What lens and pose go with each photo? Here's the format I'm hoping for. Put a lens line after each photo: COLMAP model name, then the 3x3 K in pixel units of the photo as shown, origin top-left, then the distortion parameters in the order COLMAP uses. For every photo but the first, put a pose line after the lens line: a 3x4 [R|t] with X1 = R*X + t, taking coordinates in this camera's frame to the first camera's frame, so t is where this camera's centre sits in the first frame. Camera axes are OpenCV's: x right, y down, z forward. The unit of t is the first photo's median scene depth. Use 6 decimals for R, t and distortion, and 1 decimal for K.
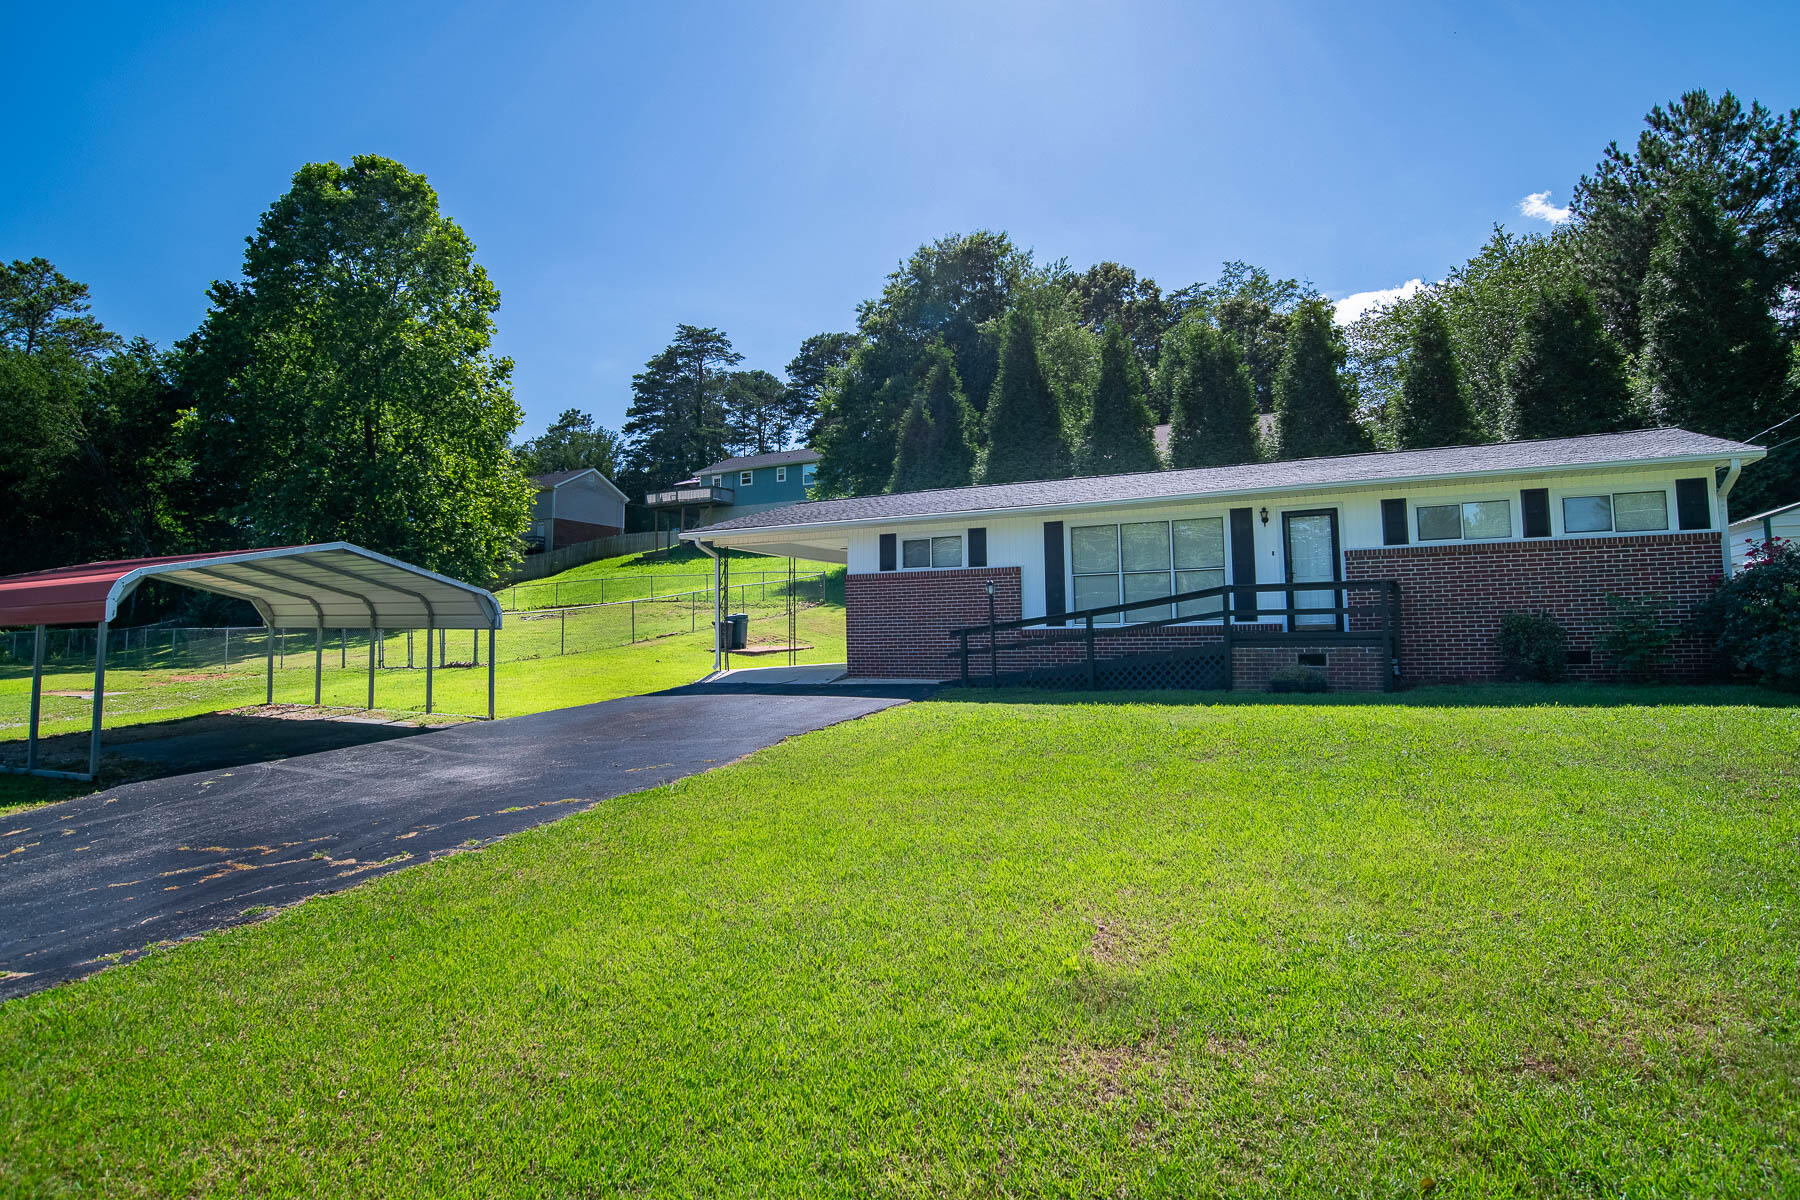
lens RADIAL K [[952.8, 0, 885.2], [0, 952.8, 596.6], [0, 0, 1]] dist [-0.020705, -0.000054]
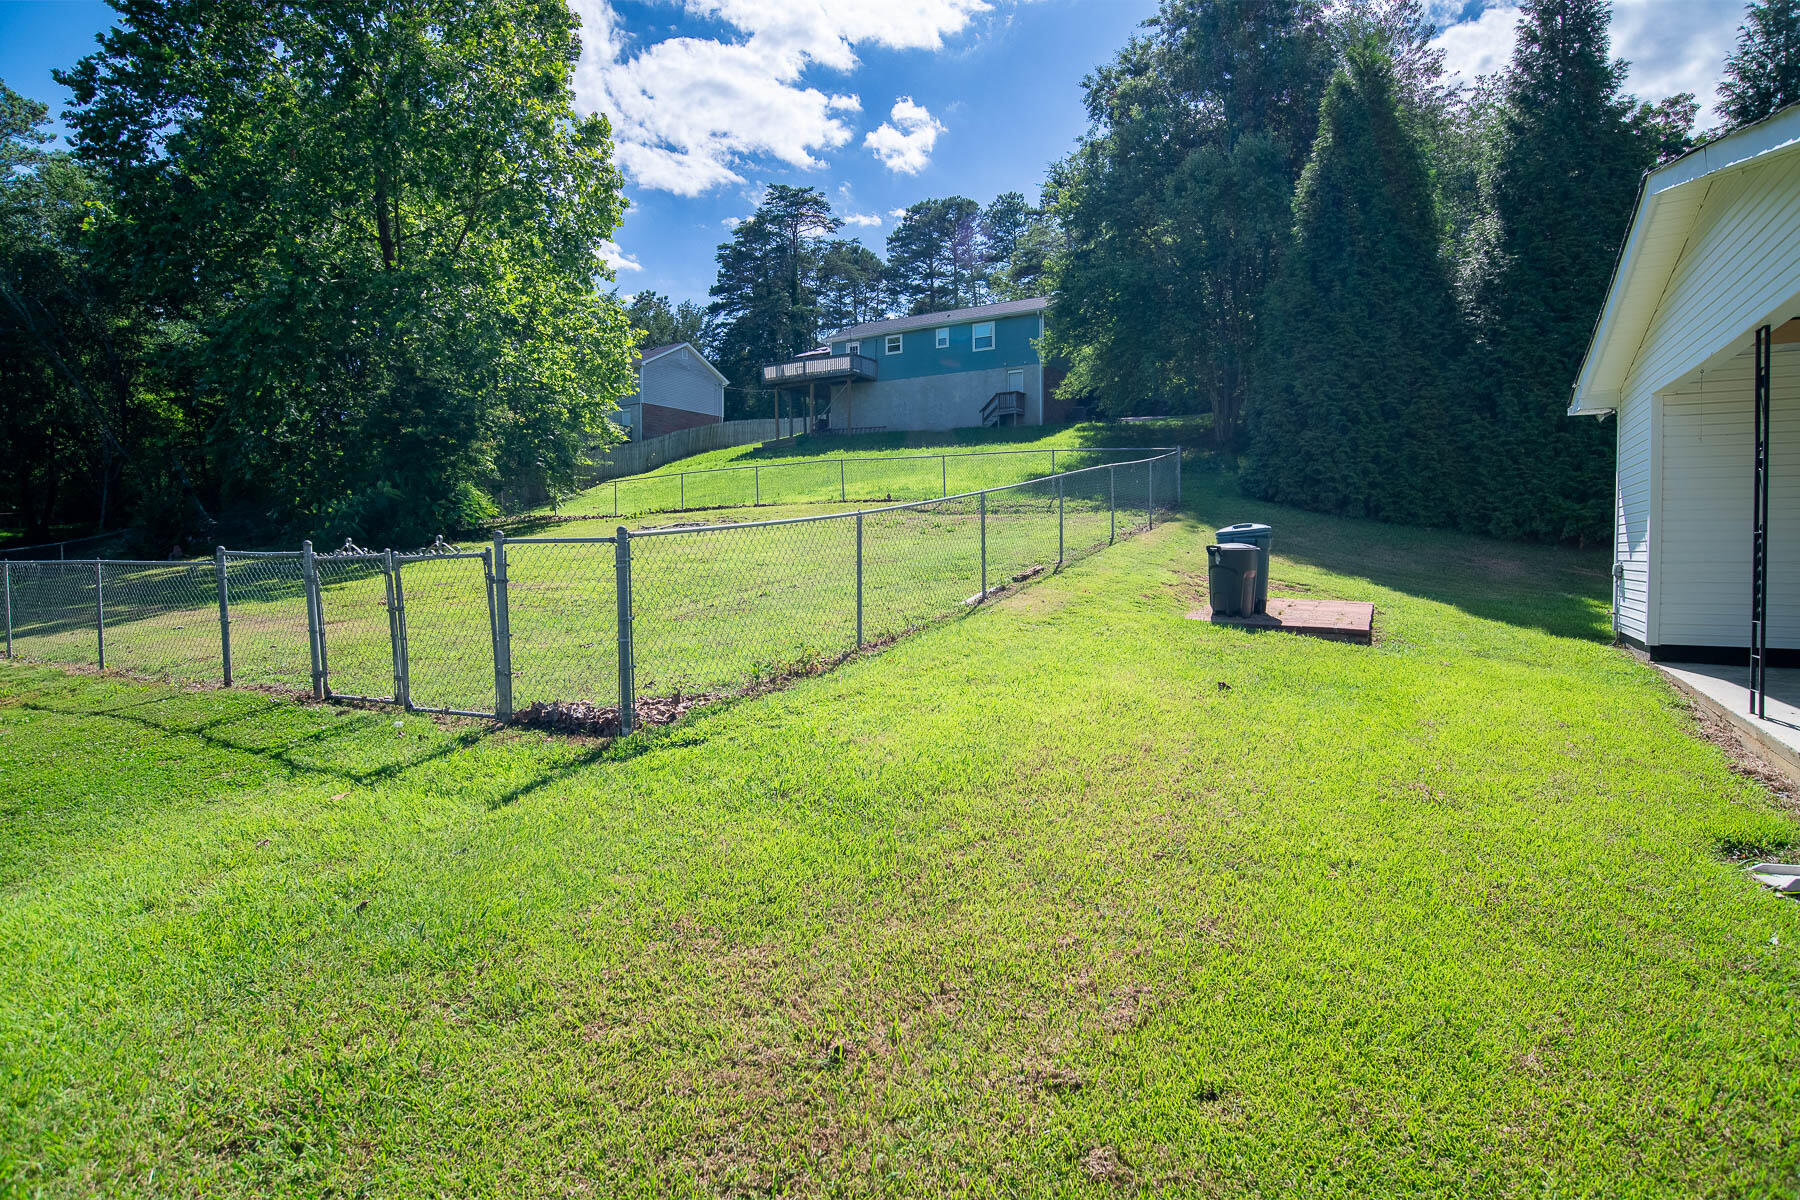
lens RADIAL K [[952.8, 0, 914.5], [0, 952.8, 602.7], [0, 0, 1]] dist [-0.020705, -0.000054]
pose [[0.999248, 0.006594, -0.038197, -0.171591], [-0.002564, 0.994509, 0.104617, 0.005097], [0.038677, -0.104441, 0.993779, 0.373426]]
